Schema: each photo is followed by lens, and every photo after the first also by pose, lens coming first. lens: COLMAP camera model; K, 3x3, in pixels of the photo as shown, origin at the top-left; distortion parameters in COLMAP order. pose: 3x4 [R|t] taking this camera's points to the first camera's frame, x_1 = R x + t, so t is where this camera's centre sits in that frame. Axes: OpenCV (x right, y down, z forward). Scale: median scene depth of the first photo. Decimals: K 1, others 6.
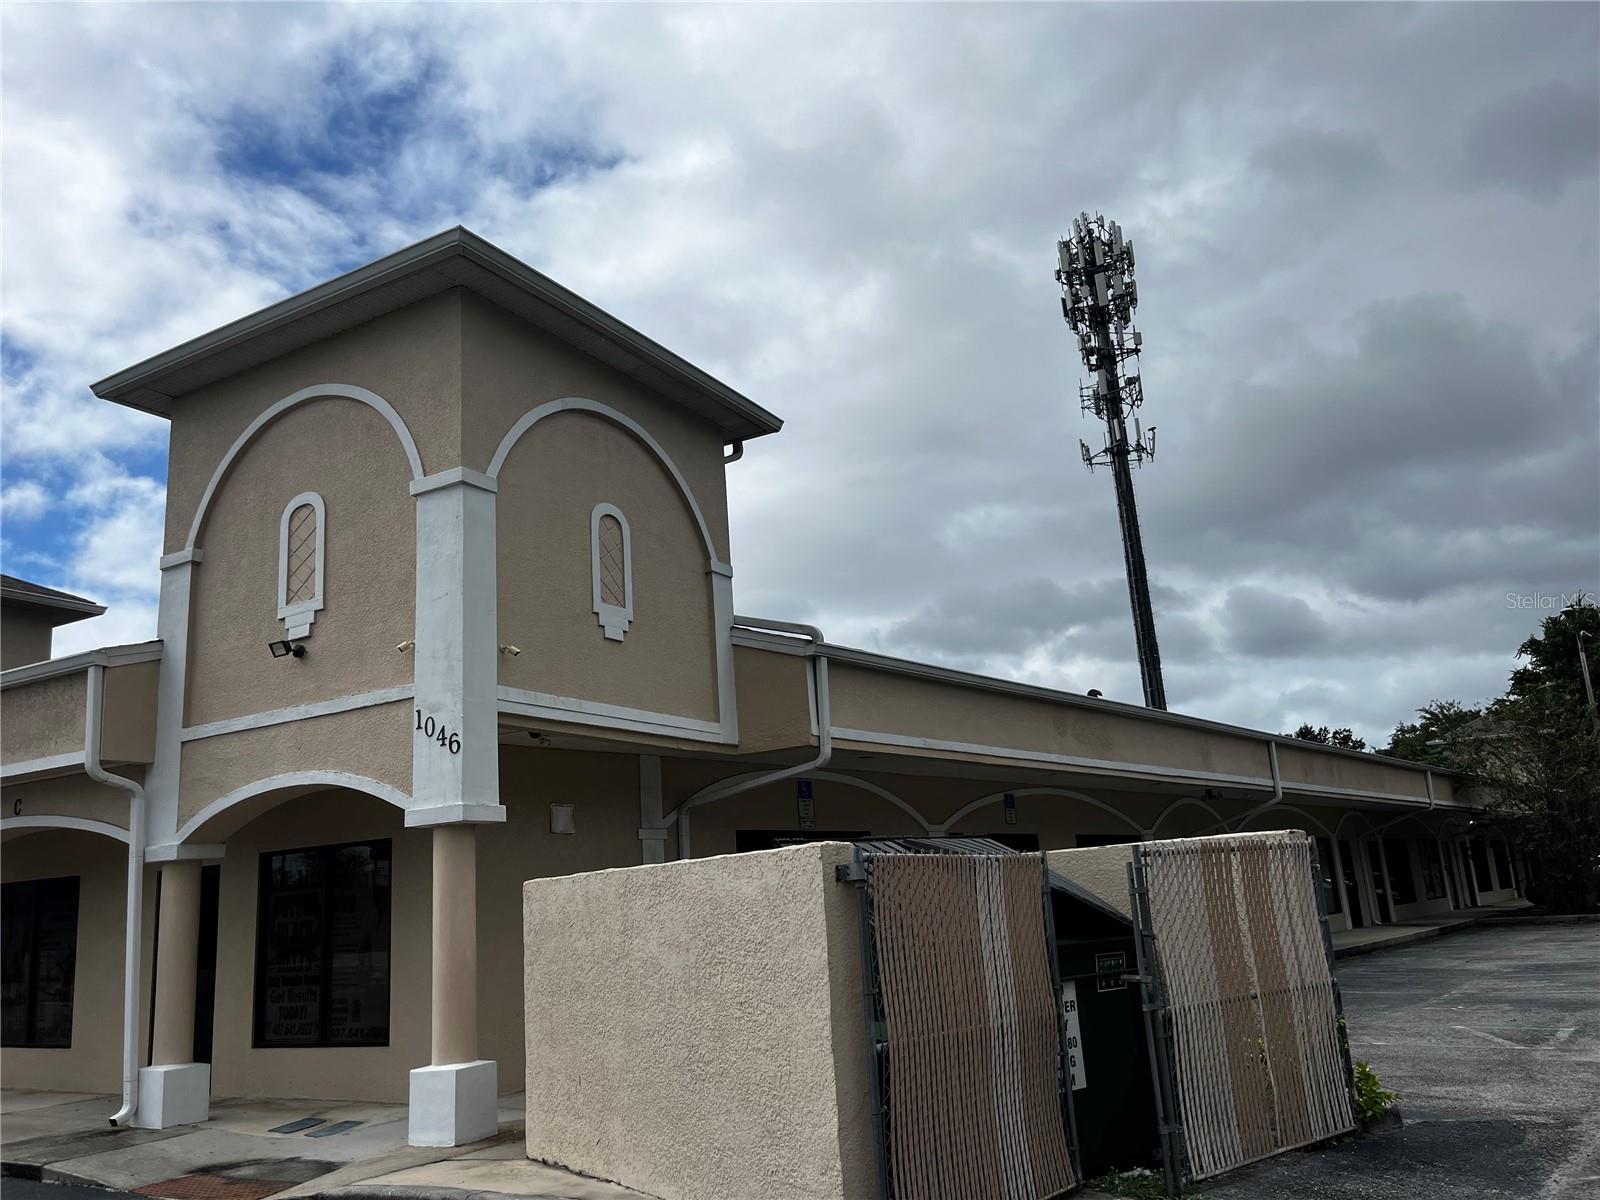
lens RADIAL K [[1205.8, 0, 790.7], [0, 1205.8, 603.1], [0, 0, 1]] dist [0.074205, -0.107890]
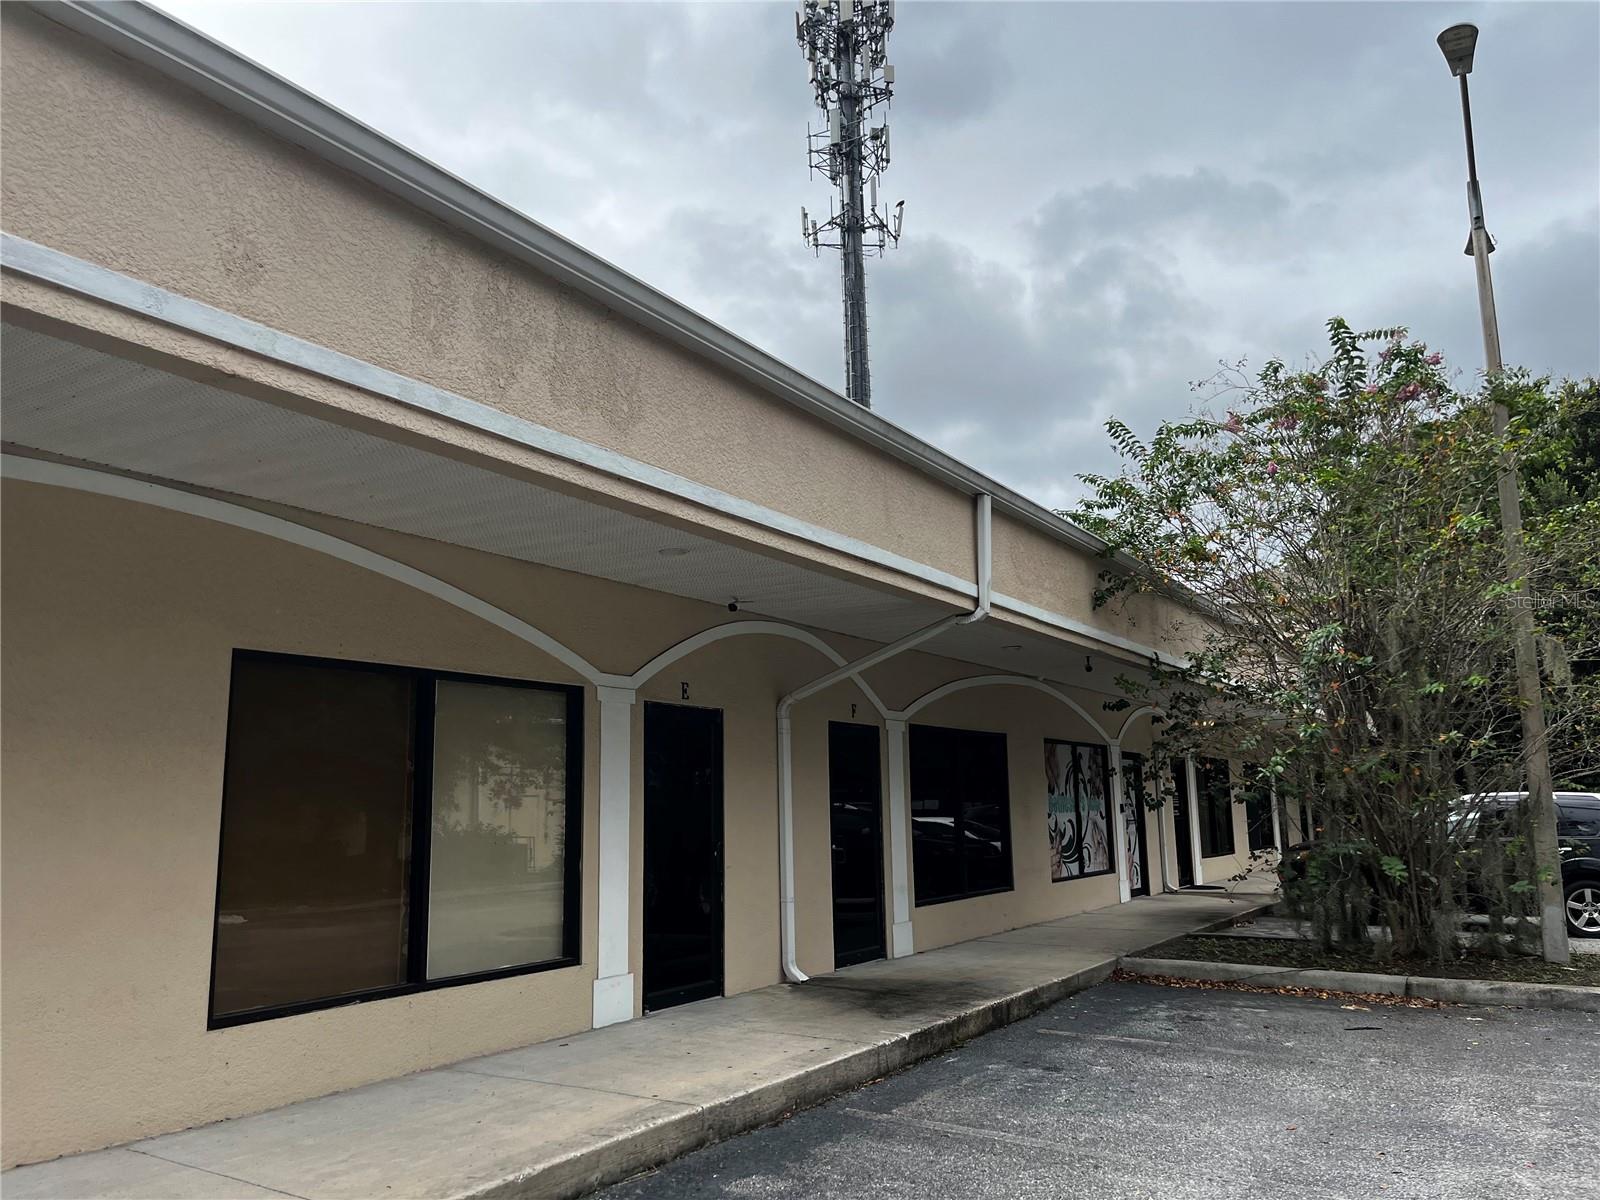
lens RADIAL K [[1205.8, 0, 790.7], [0, 1205.8, 603.1], [0, 0, 1]] dist [0.074205, -0.107890]
pose [[0.991499, 0.060279, 0.115308, 0.162714], [-0.068374, 0.995368, 0.067578, 0.053710], [-0.110700, -0.074888, 0.991028, 0.259215]]
